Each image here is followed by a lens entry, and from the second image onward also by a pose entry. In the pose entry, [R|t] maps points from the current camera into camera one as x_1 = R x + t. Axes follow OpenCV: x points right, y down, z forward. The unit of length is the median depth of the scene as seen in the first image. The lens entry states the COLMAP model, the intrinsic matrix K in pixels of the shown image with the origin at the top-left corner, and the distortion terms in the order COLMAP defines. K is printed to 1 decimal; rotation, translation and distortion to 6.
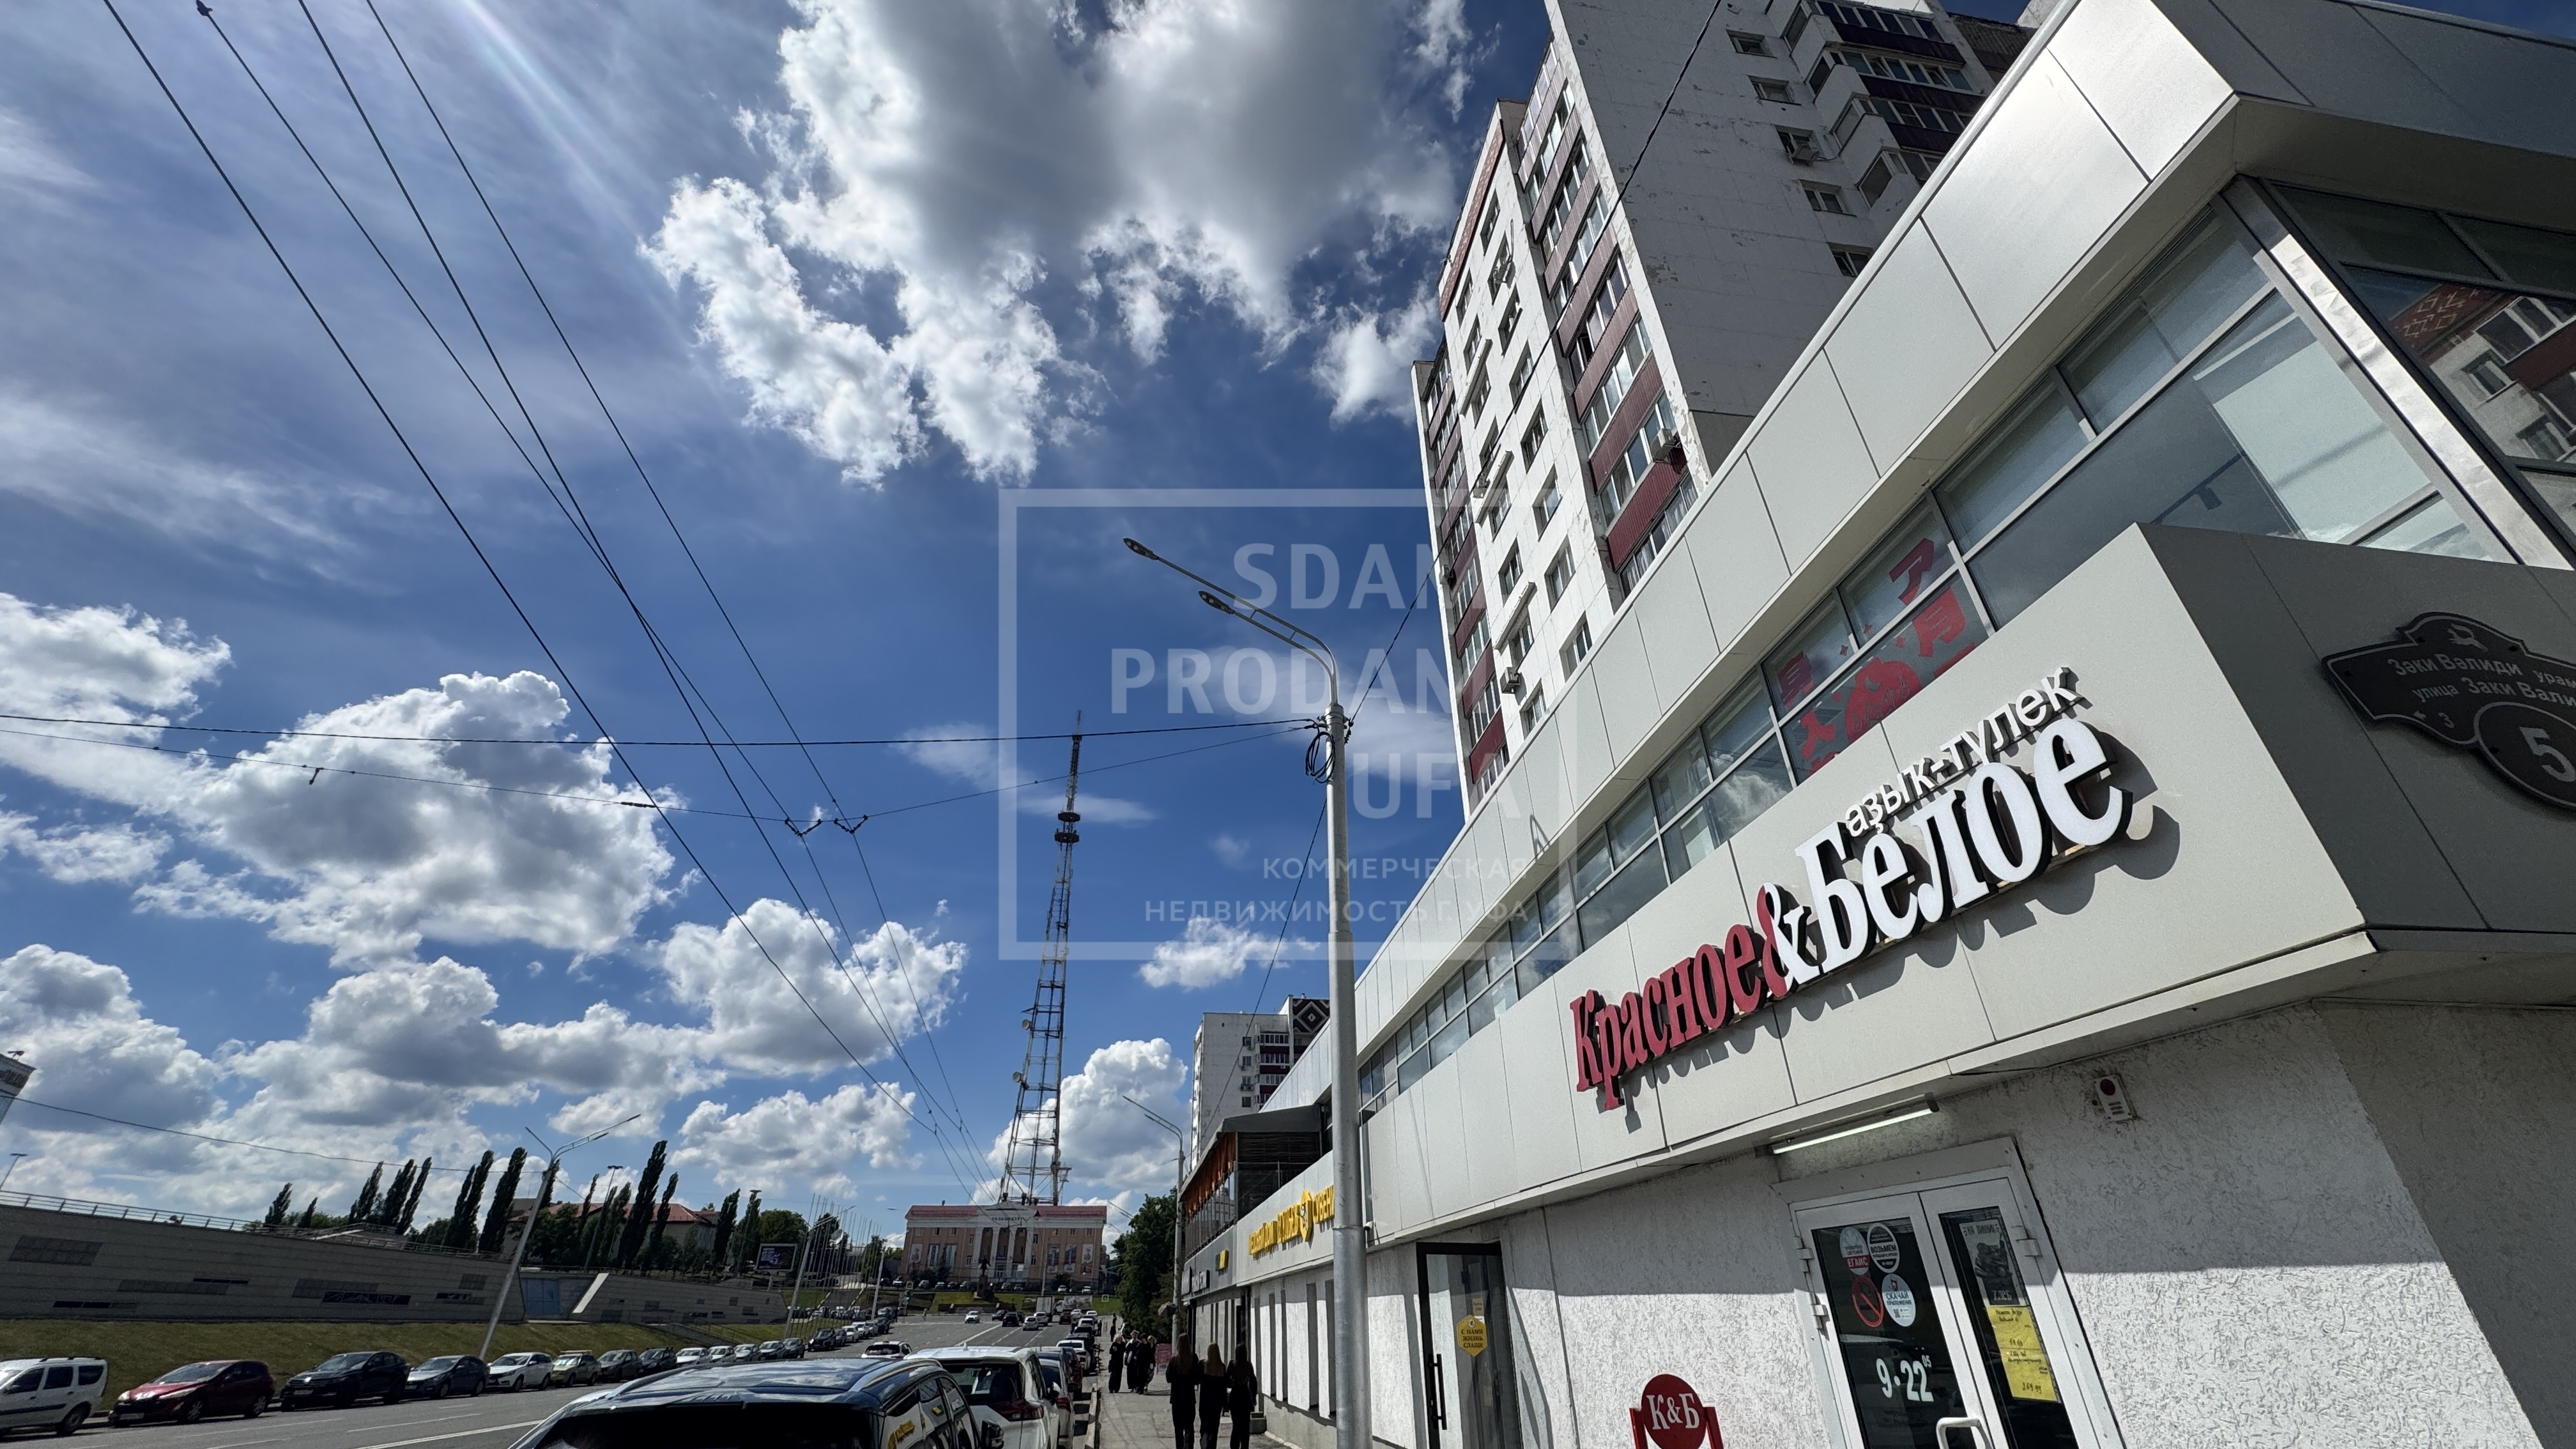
lens RADIAL K [[1019.9, 0, 1282.7], [0, 1019.9, 718.3], [0, 0, 1]] dist [-0.002042, 0.000648]
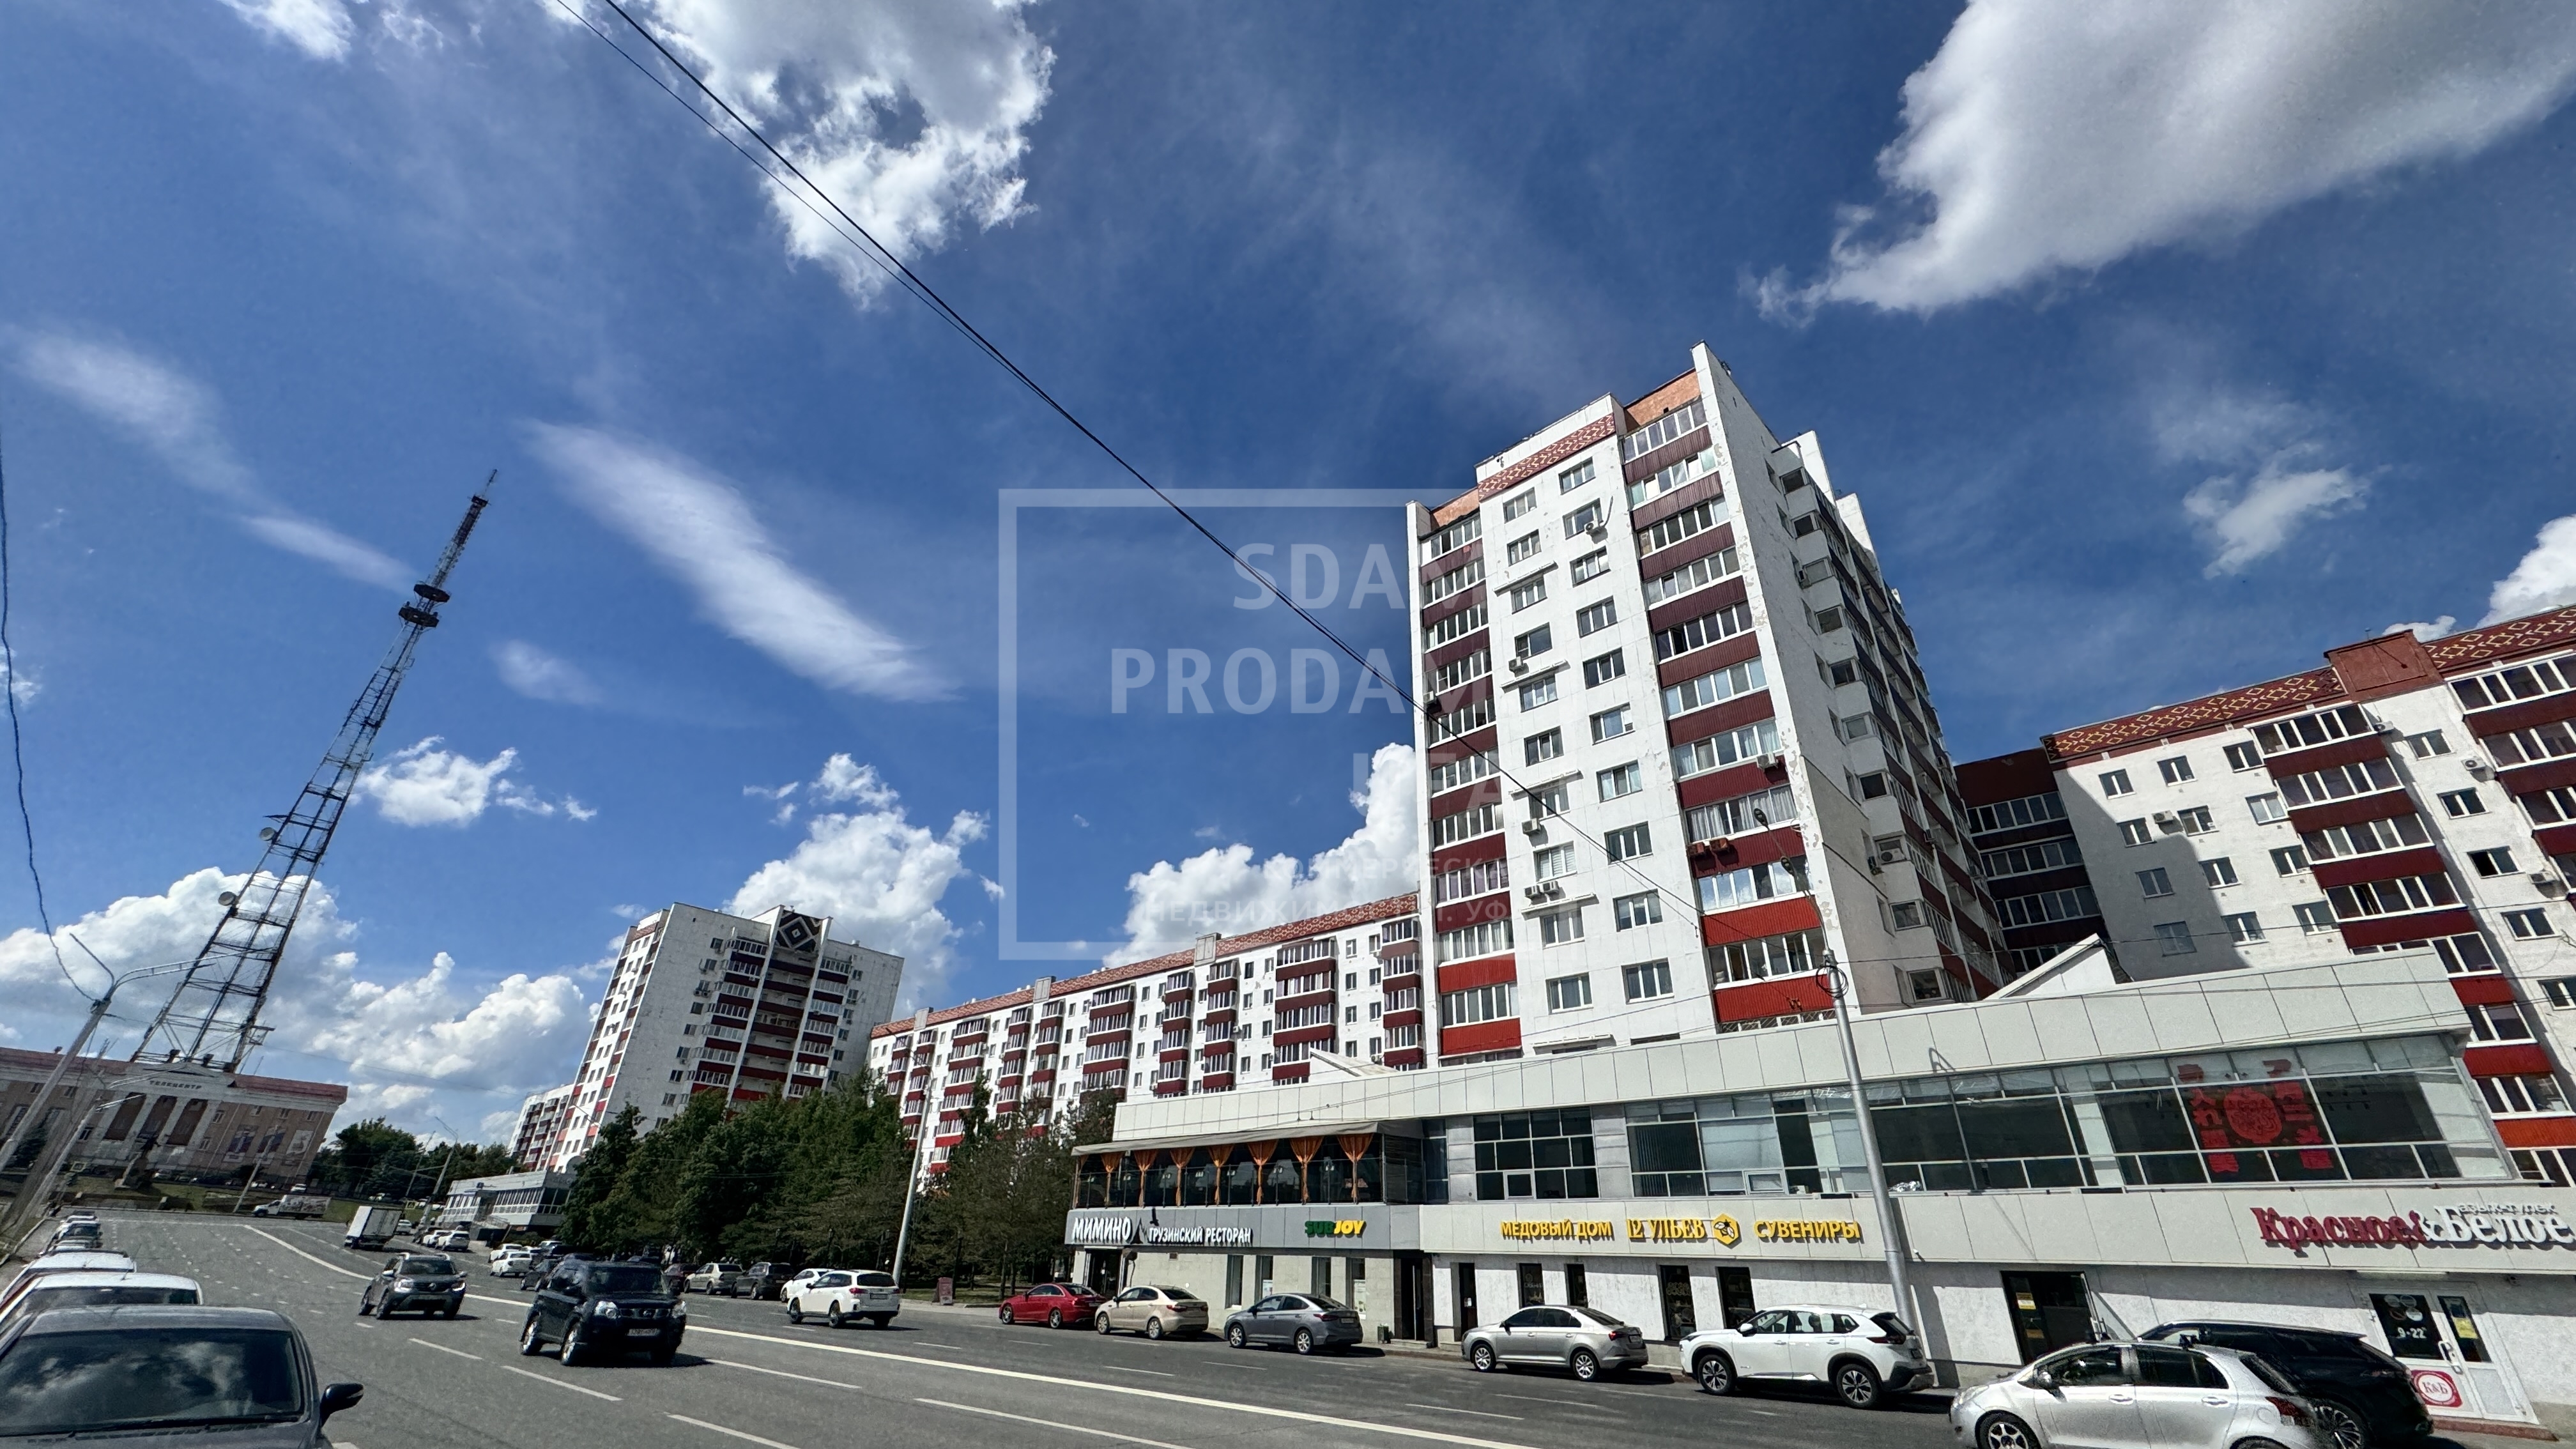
lens RADIAL K [[1019.9, 0, 1287.0], [0, 1019.9, 722.1], [0, 0, 1]] dist [-0.002042, 0.000648]
pose [[0.786372, 0.325137, 0.525266, -4.348154], [-0.350956, 0.934875, -0.053268, 0.106454], [-0.508378, -0.142457, 0.849269, 0.111093]]
